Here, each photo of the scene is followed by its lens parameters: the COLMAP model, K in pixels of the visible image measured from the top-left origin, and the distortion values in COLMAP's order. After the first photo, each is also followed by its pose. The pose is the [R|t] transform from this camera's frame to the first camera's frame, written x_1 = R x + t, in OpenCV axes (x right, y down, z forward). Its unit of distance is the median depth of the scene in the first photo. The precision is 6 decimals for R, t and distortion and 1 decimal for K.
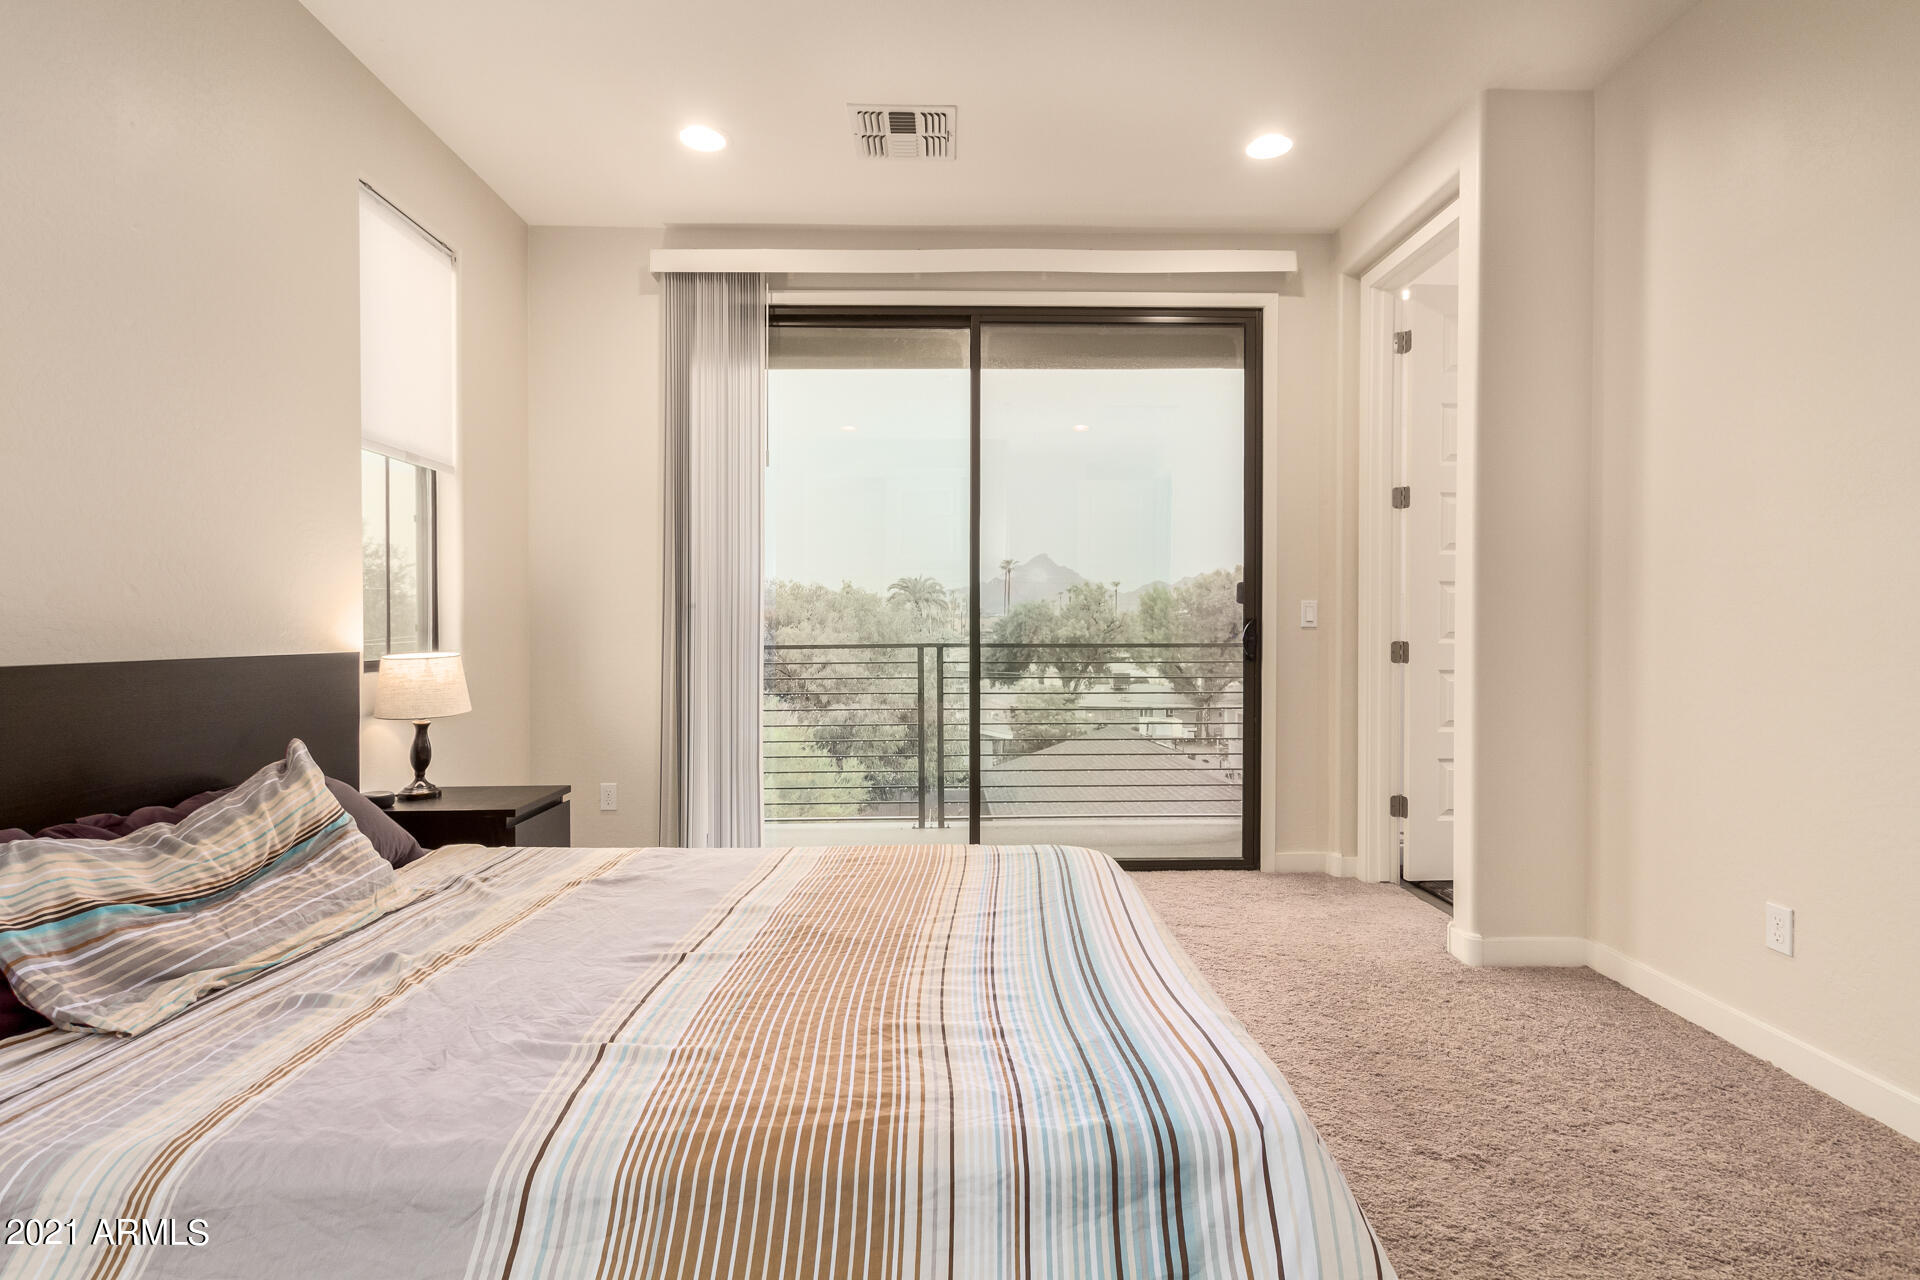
lens RADIAL K [[945.0, 0, 974.8], [0, 945.0, 625.7], [0, 0, 1]] dist [0.020133, -0.006659]
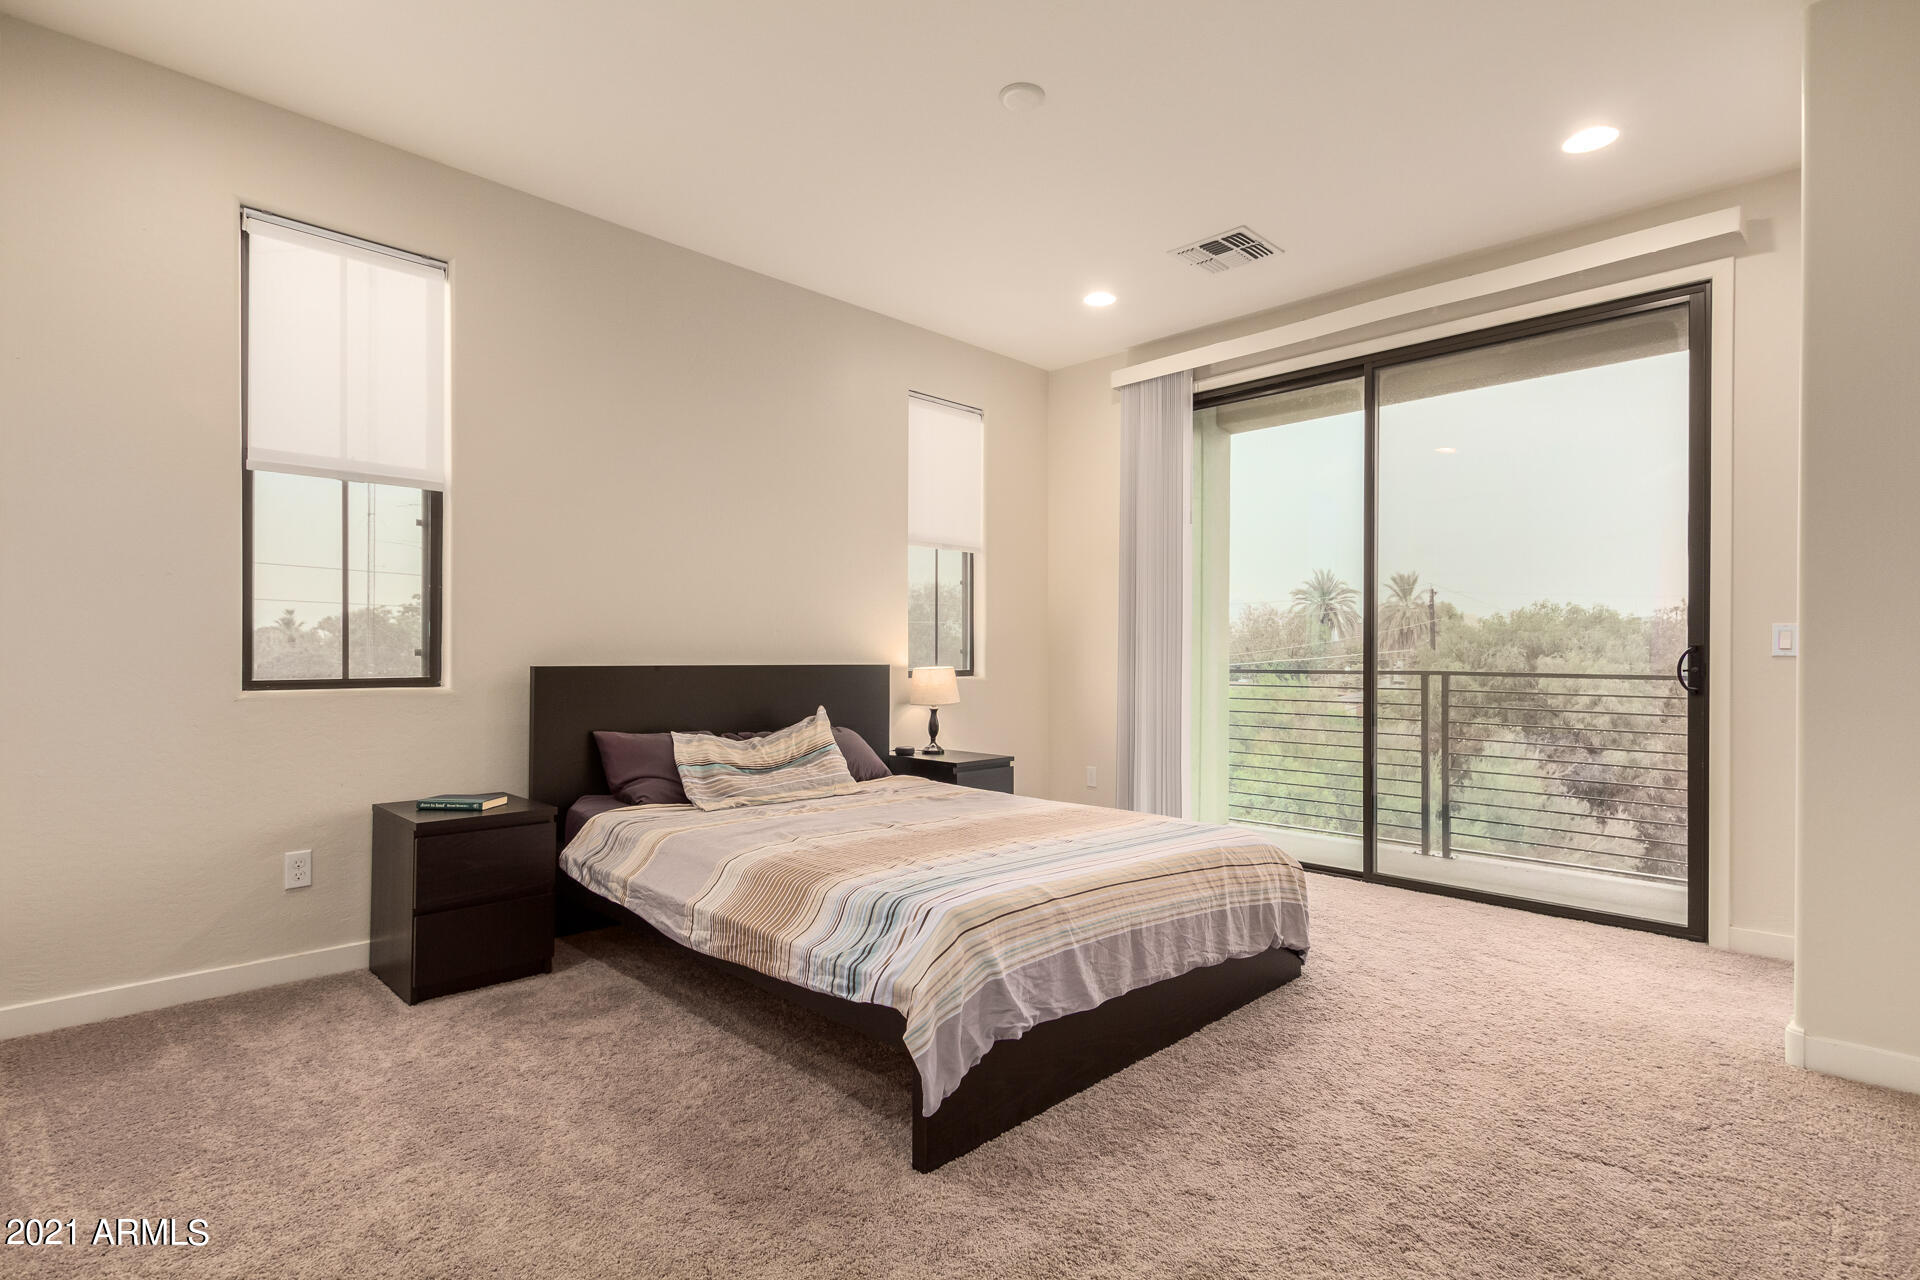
lens RADIAL K [[952.7, 0, 954.0], [0, 952.7, 649.7], [0, 0, 1]] dist [0.020406, -0.000620]
pose [[0.682621, 0.002568, -0.730768, 0.491262], [-0.005783, 0.999981, -0.001888, 0.001642], [0.730750, 0.005515, 0.682623, -0.083887]]
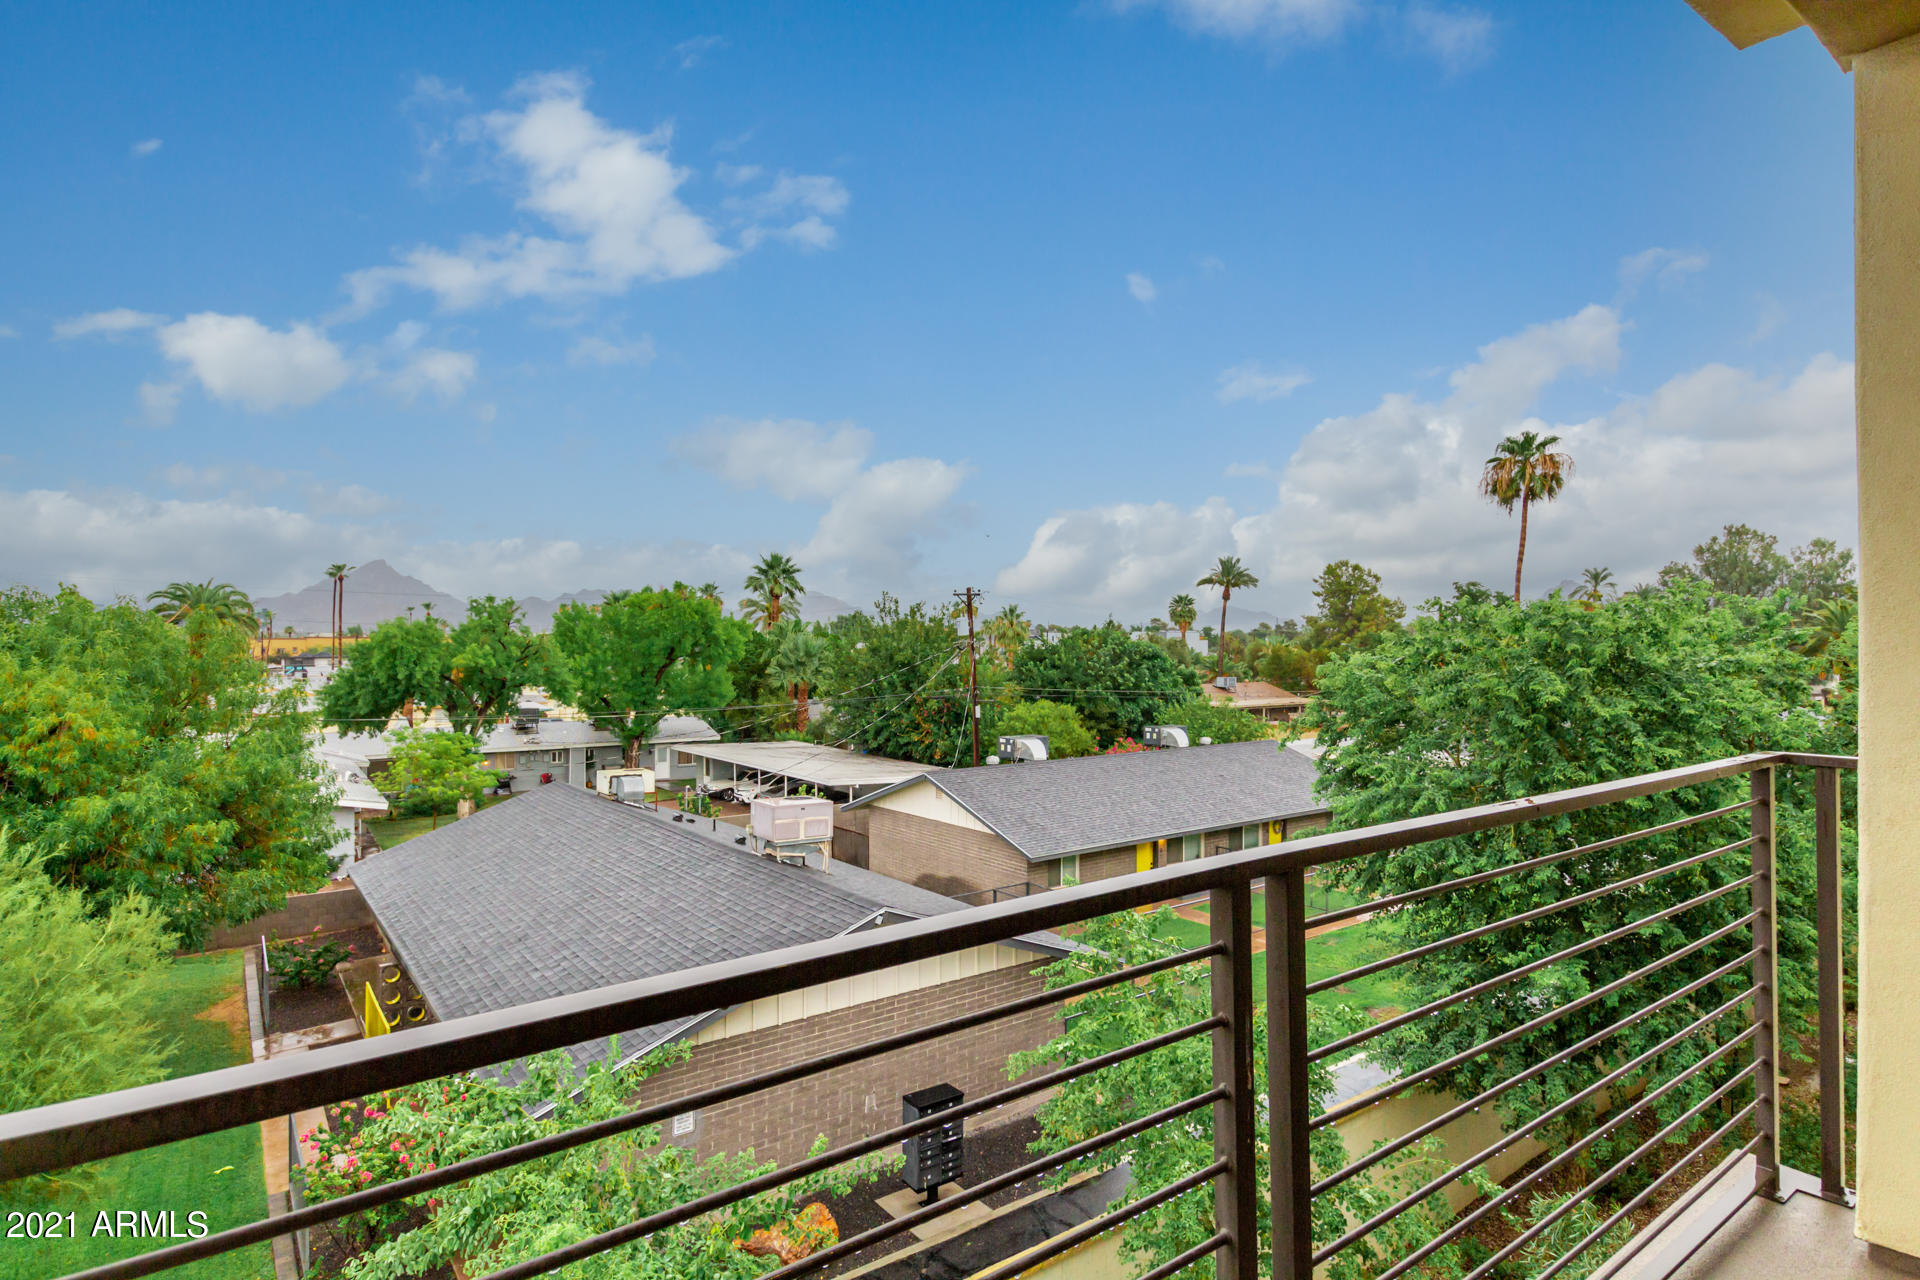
lens RADIAL K [[952.7, 0, 954.0], [0, 952.7, 649.7], [0, 0, 1]] dist [0.020406, -0.000620]
pose [[0.811652, -0.005839, 0.584112, -0.346539], [0.003243, 0.999980, 0.005490, -0.048816], [-0.584132, -0.002561, 0.811655, 1.221906]]
